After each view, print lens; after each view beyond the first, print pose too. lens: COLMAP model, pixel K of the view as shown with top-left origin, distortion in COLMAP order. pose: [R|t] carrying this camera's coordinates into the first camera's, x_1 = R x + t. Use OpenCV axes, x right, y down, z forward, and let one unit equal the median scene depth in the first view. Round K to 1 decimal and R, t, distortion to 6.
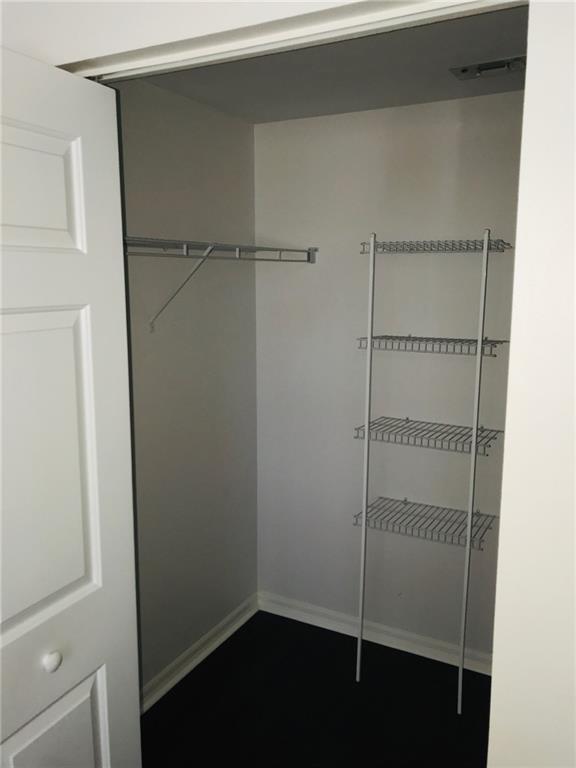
lens RADIAL K [[636.6, 0, 288.0], [0, 636.6, 383.7], [0, 0, 1]] dist [0.008415, -0.001169]
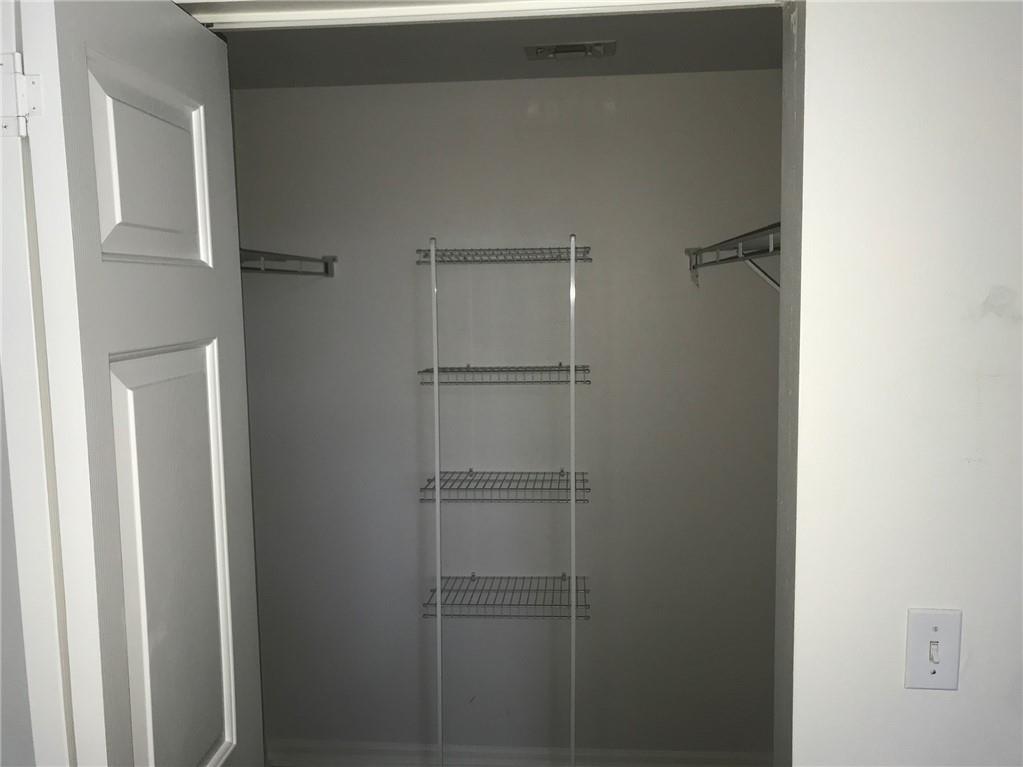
lens RADIAL K [[847.9, 0, 506.5], [0, 847.9, 380.3], [0, 0, 1]] dist [0.008415, -0.001169]
pose [[0.920591, -0.056097, 0.386478, -0.198743], [0.080219, 0.995689, -0.046559, -0.004888], [-0.382200, 0.073865, 0.921123, 0.009380]]
